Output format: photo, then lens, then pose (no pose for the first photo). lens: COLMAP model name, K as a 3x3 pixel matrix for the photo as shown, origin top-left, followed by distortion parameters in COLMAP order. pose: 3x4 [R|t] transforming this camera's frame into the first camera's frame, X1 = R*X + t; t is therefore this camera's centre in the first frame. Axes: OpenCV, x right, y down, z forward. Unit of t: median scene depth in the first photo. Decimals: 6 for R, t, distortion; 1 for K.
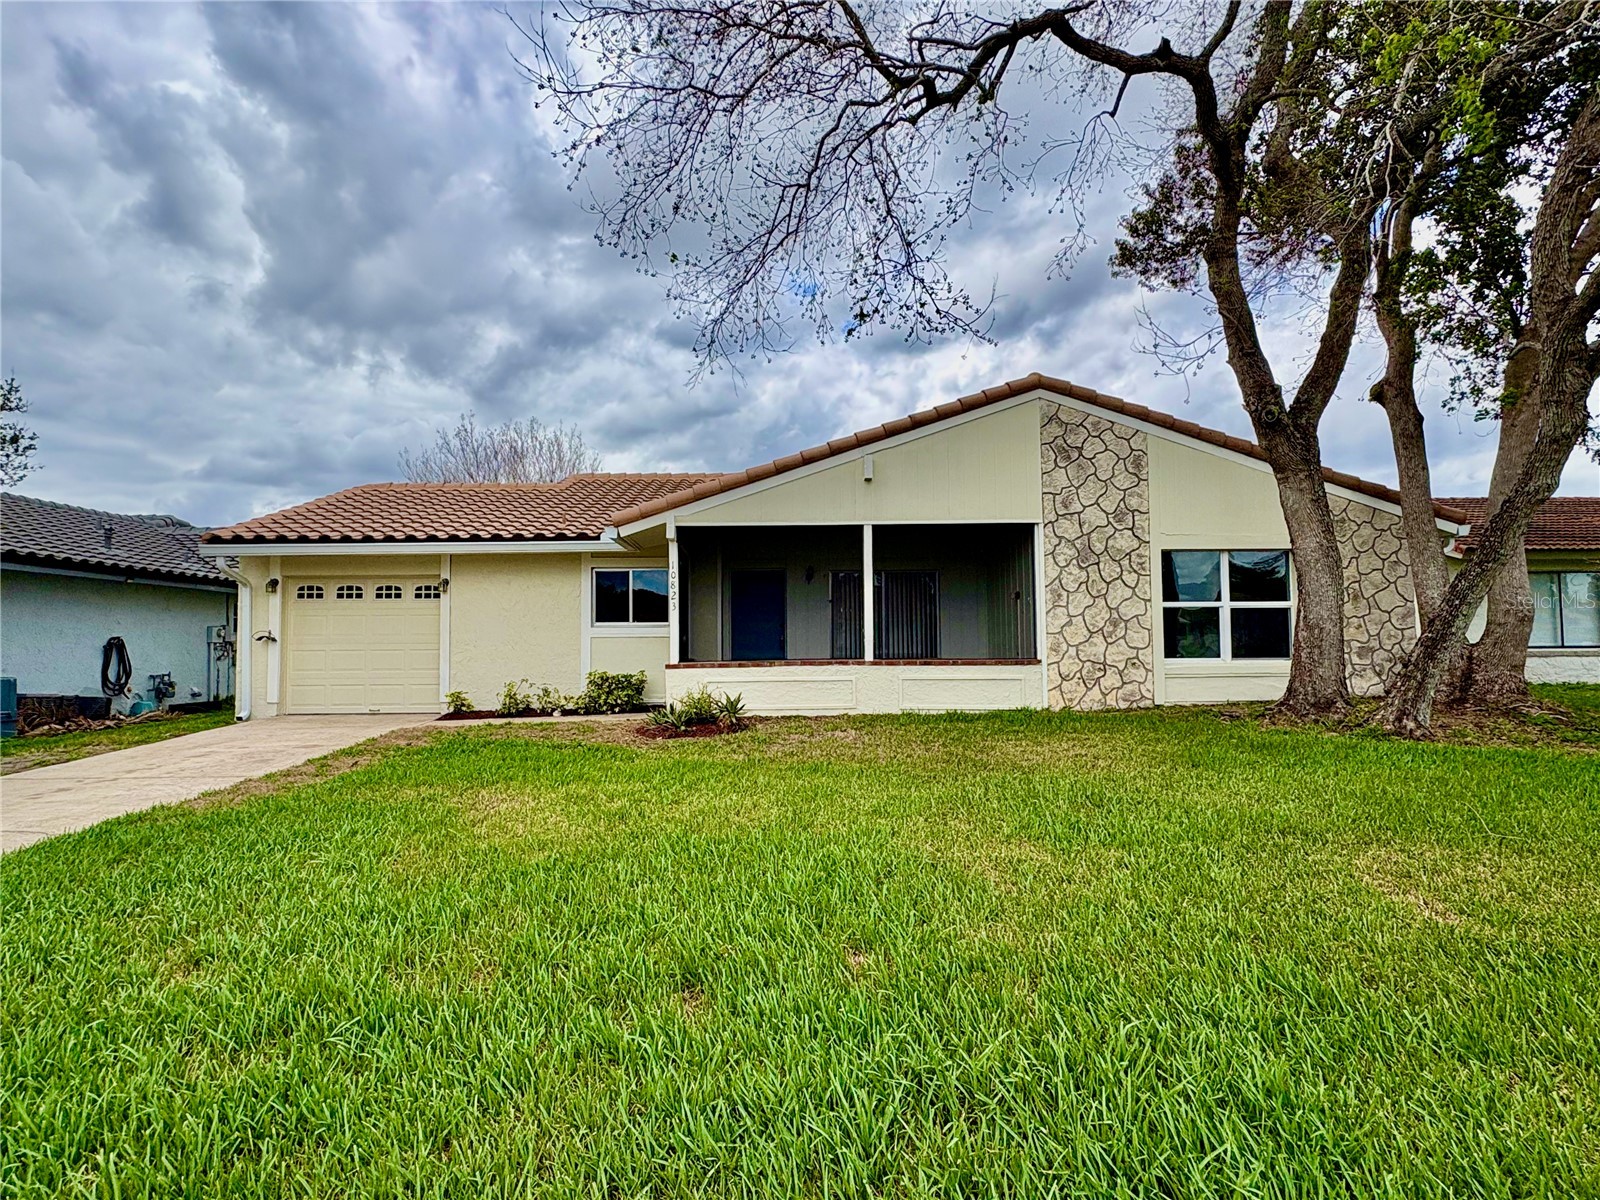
lens RADIAL K [[848.8, 0, 800.0], [0, 848.8, 600.0], [0, 0, 1]] dist [0.017606, 0.000064]
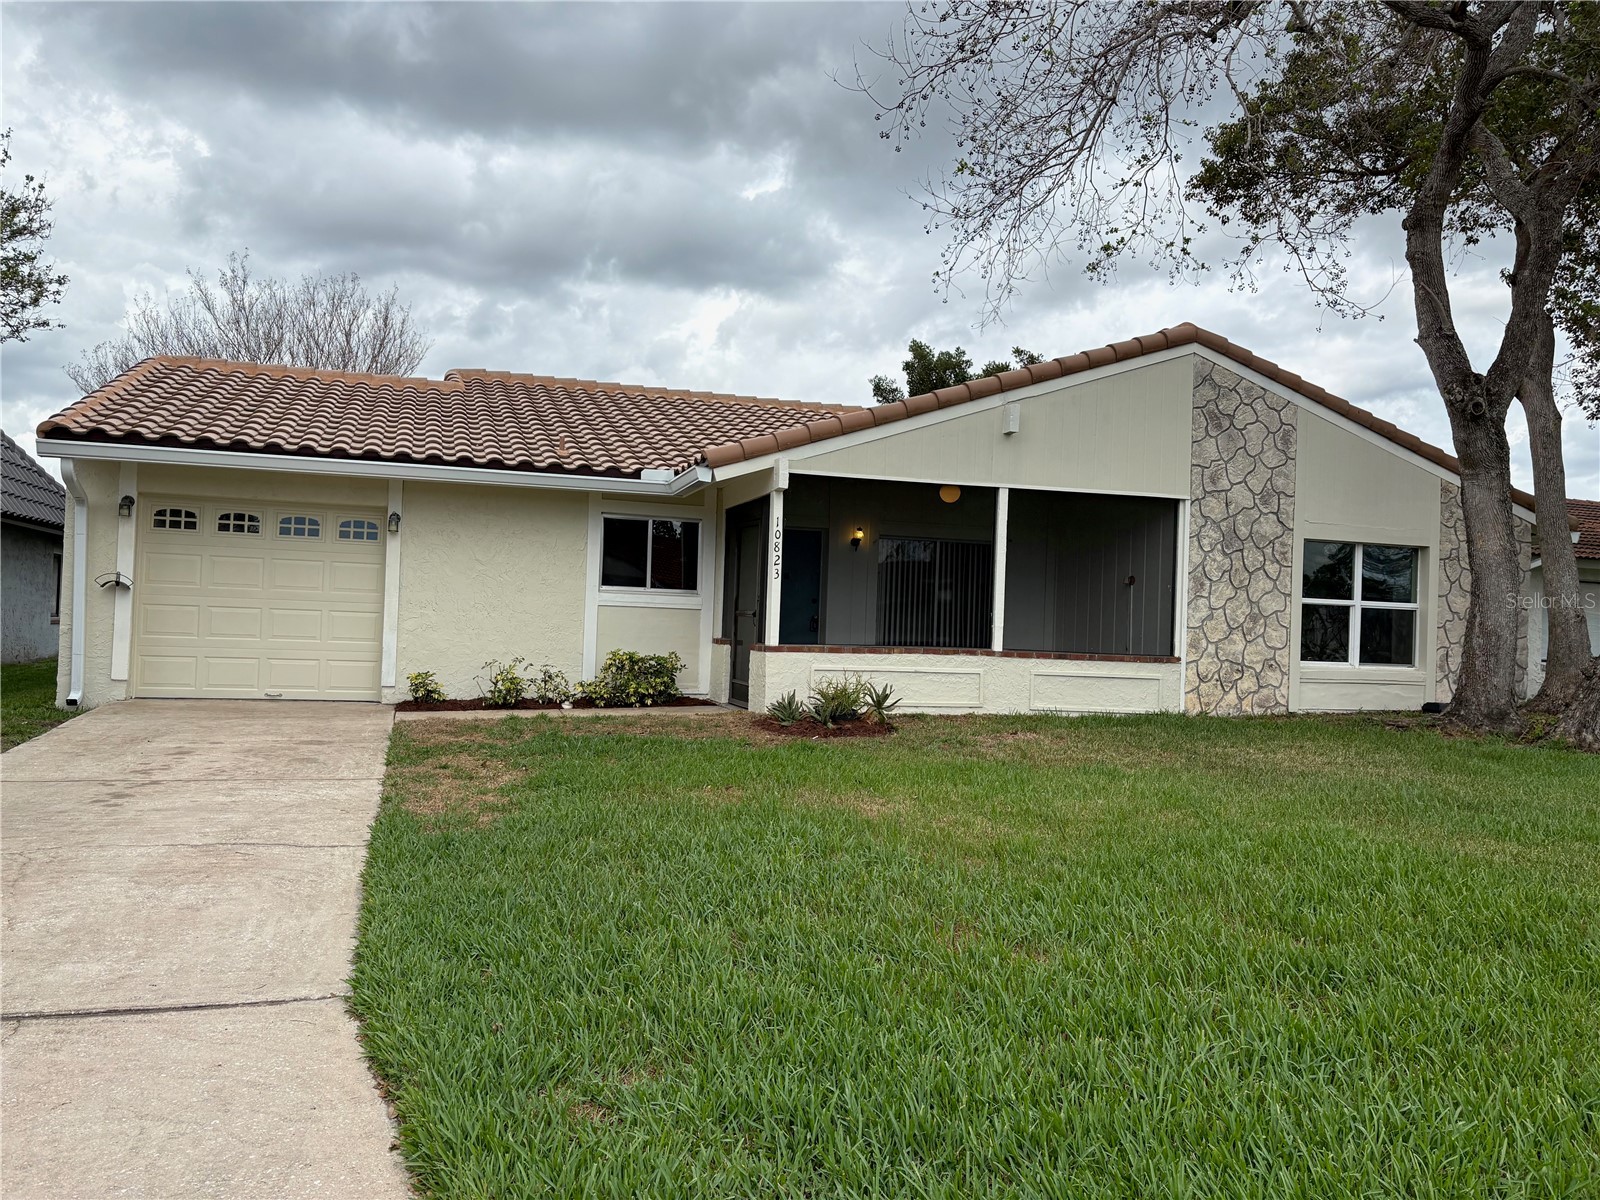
lens RADIAL K [[1208.5, 0, 800.0], [0, 1208.5, 600.0], [0, 0, 1]] dist [0.087752, -0.086817]
pose [[0.961528, 0.047846, 0.270508, -0.425387], [-0.057006, 0.998033, 0.026104, 0.001465], [-0.268726, -0.040520, 0.962364, -0.091223]]
